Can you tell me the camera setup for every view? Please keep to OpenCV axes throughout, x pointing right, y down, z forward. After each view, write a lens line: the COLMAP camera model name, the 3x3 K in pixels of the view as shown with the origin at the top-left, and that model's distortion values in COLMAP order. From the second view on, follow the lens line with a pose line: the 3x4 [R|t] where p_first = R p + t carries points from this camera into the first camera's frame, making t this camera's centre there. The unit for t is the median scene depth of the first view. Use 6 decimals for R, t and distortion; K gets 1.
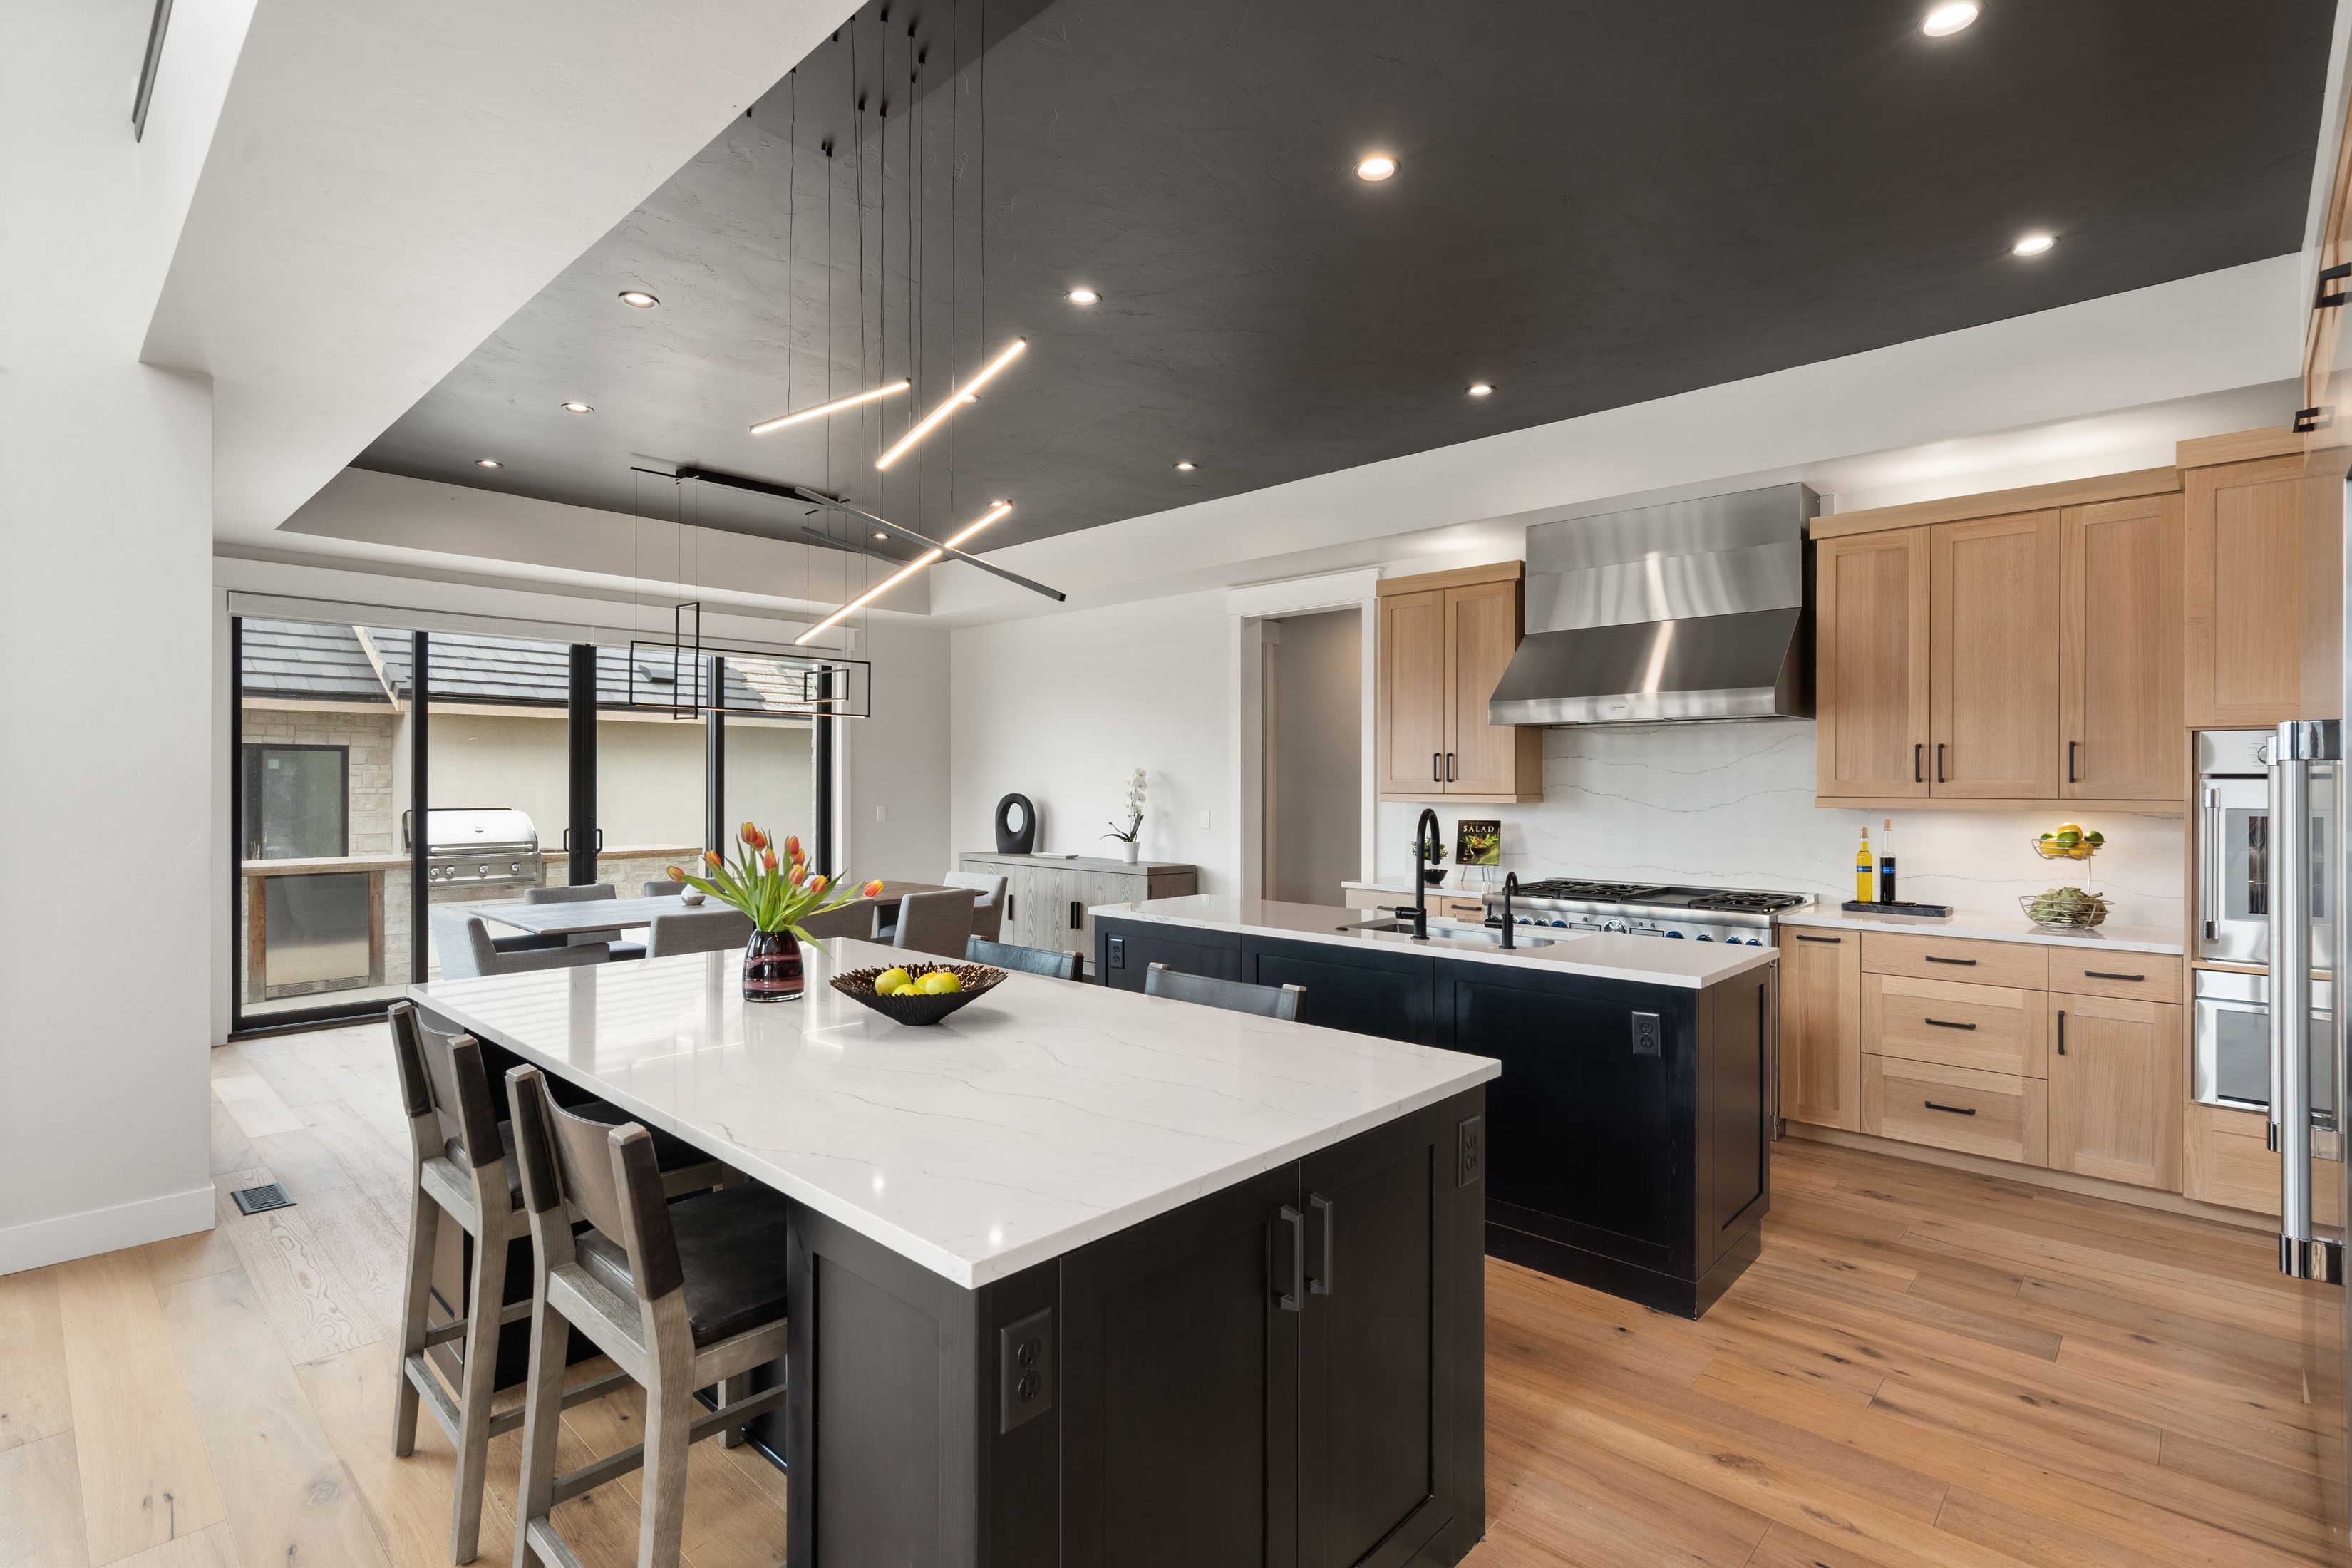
lens RADIAL K [[1081.5, 0, 1161.4], [0, 1081.5, 777.7], [0, 0, 1]] dist [-0.000865, 0.000665]
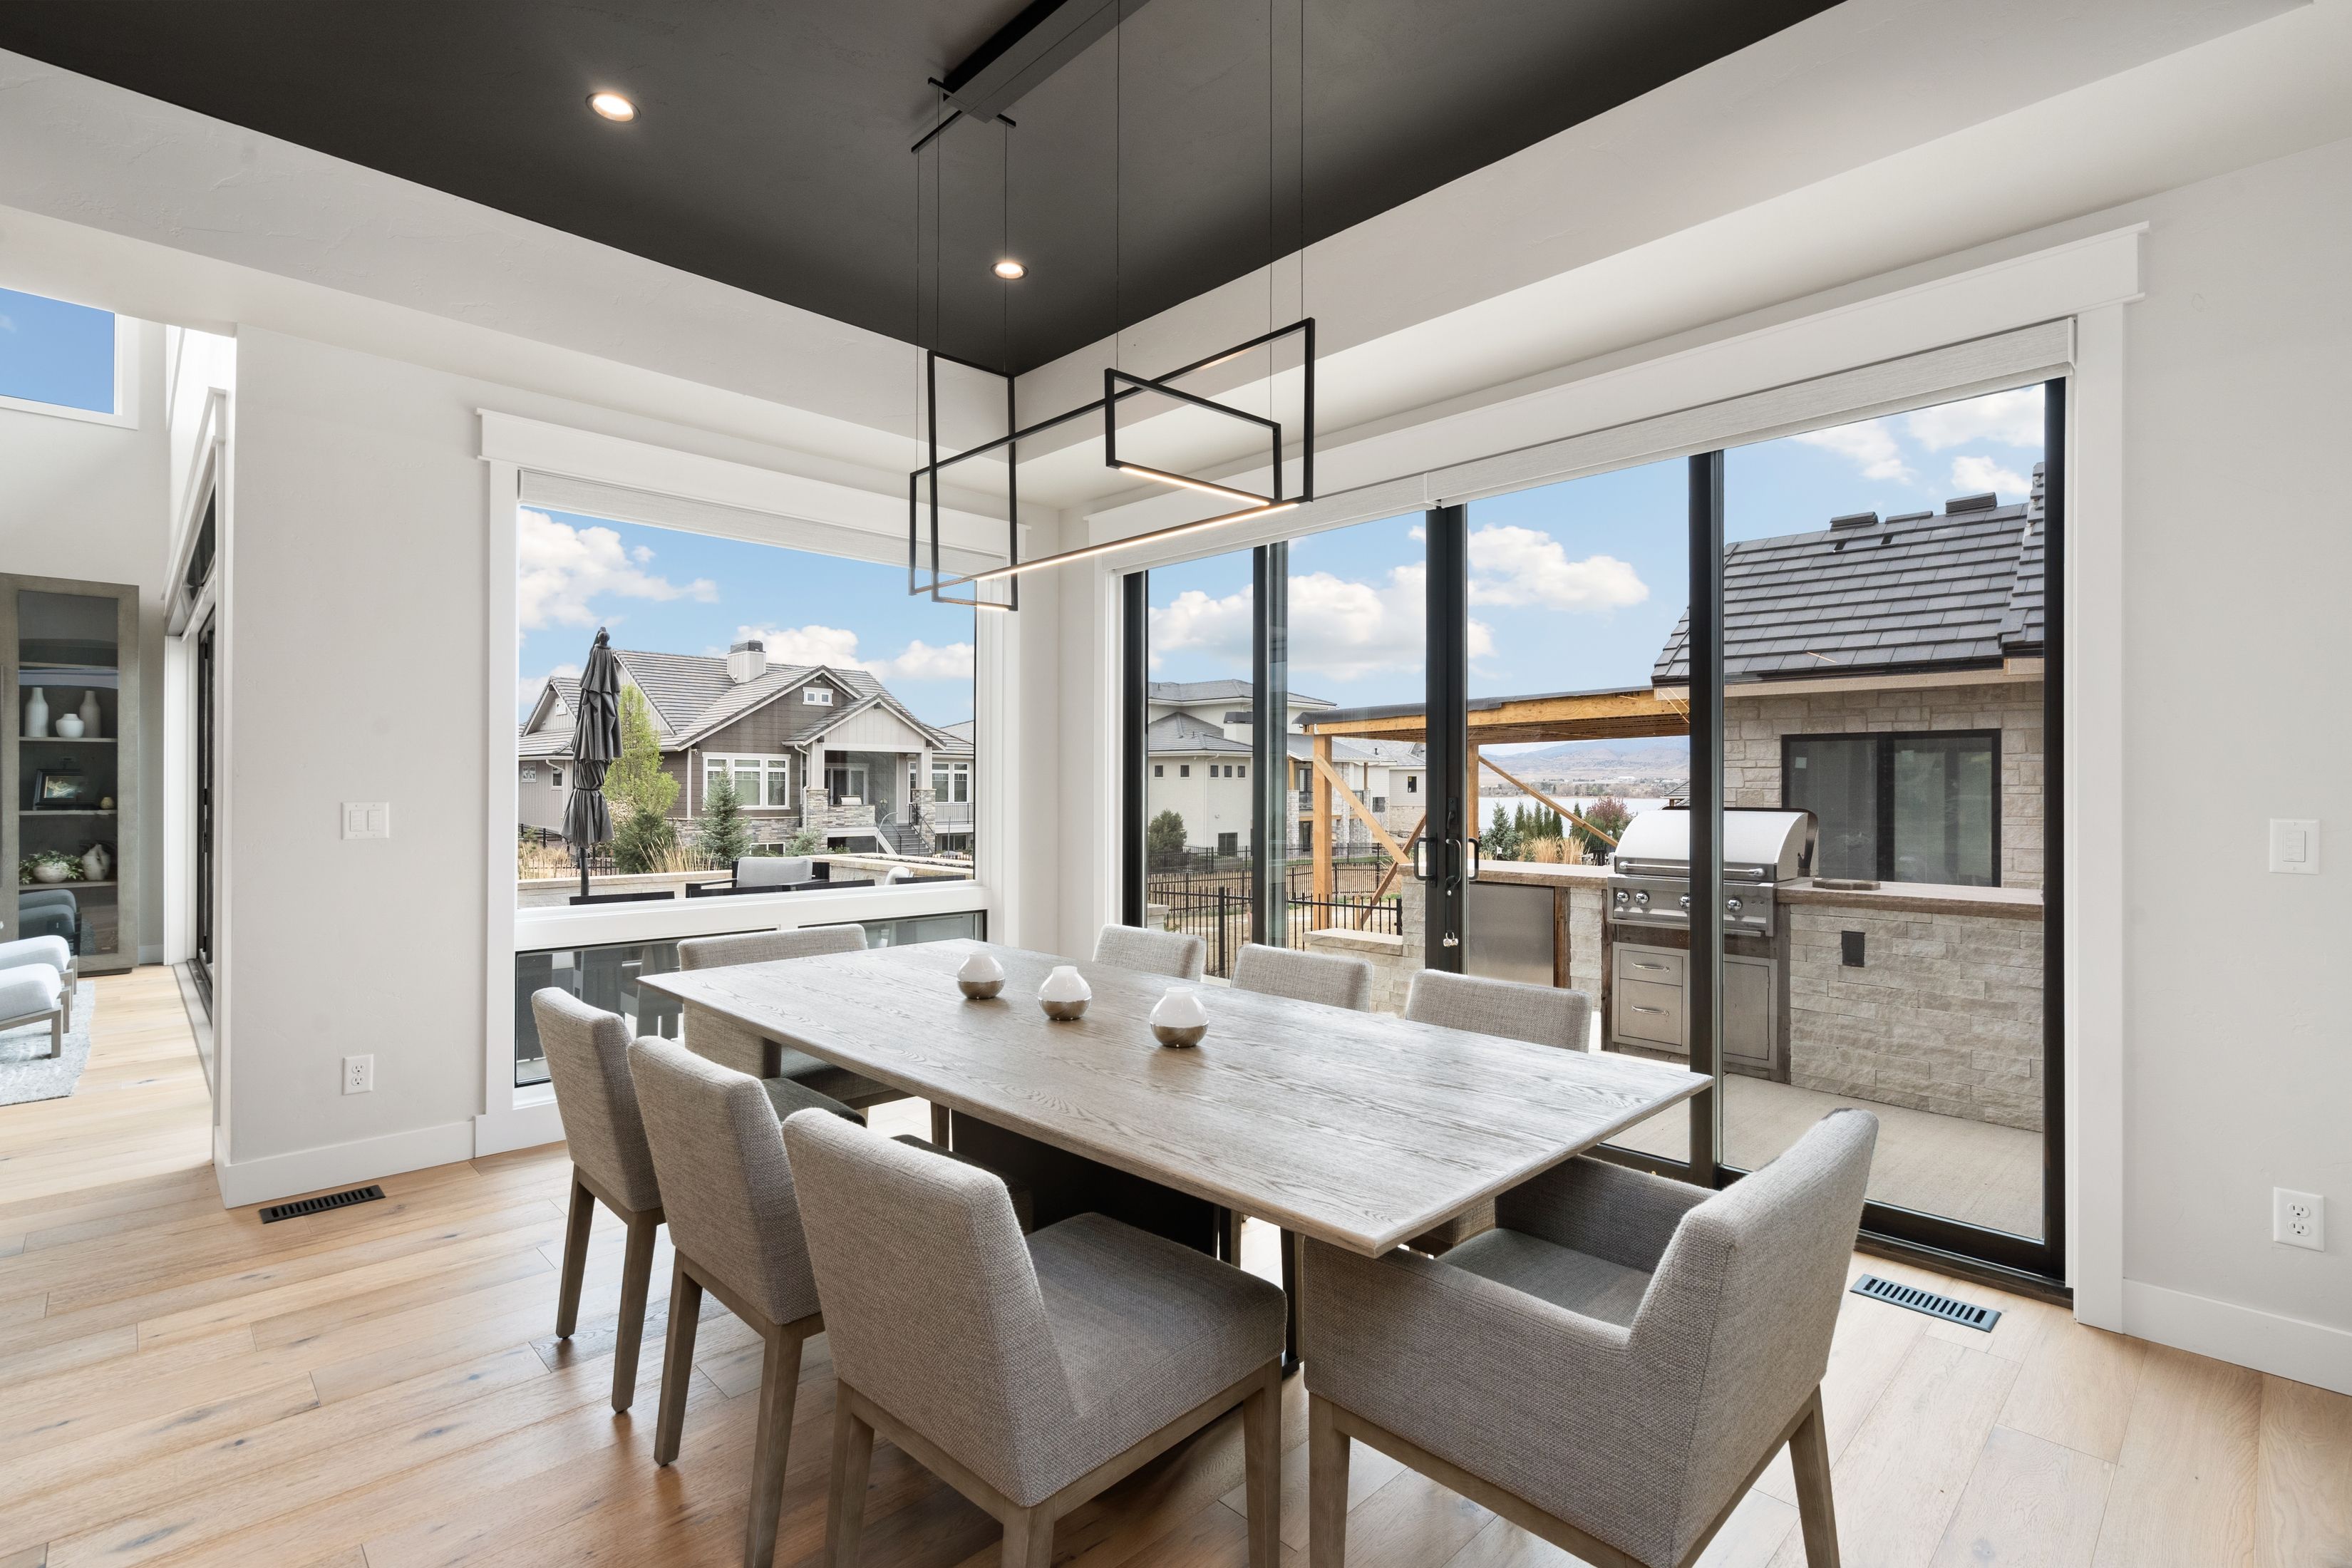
lens RADIAL K [[1081.5, 0, 1183.9], [0, 1081.5, 786.2], [0, 0, 1]] dist [-0.000865, 0.000665]
pose [[-0.043384, -0.004096, -0.999050, 0.037462], [0.001941, 0.999989, -0.004184, 0.028514], [0.999057, -0.002120, -0.043376, 1.133088]]
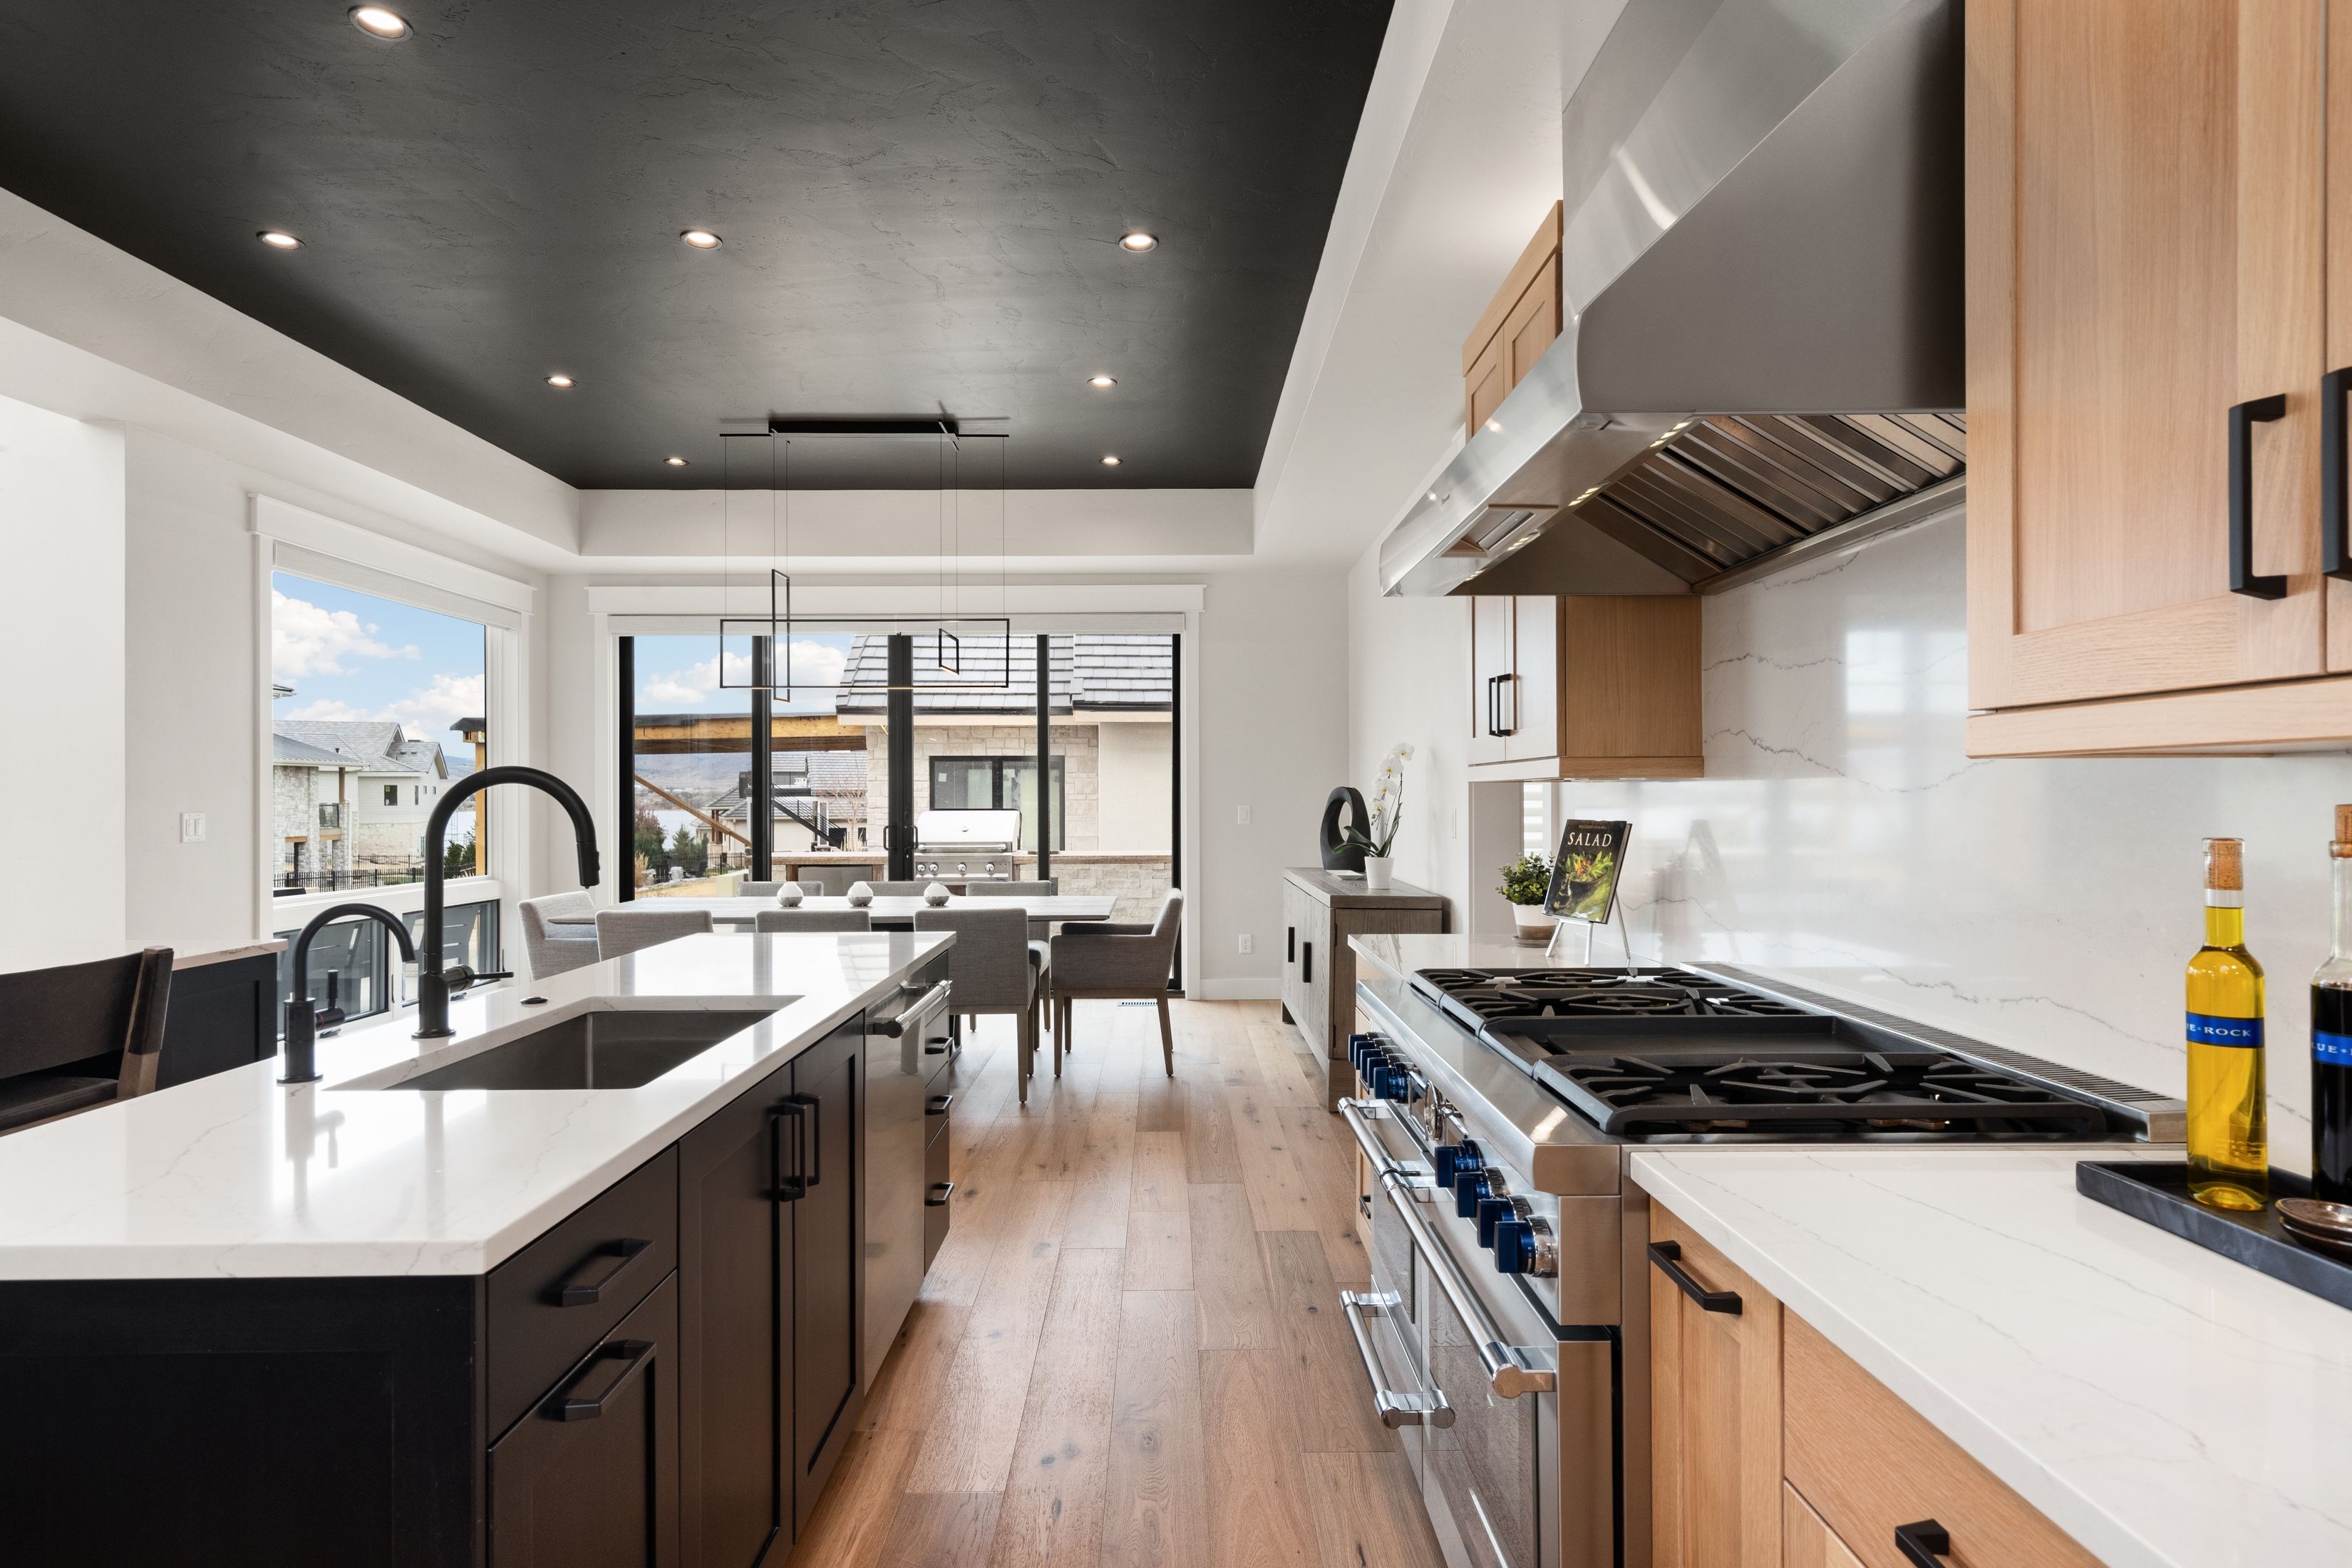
lens RADIAL K [[1229.7, 0, 1188.1], [0, 1229.7, 802.5], [0, 0, 1]] dist [0.005298, 0.000175]
pose [[0.696441, -0.002165, -0.717611, 0.546246], [0.009358, 0.999938, 0.006065, 0.027808], [0.717553, -0.010940, 0.696418, 0.538378]]
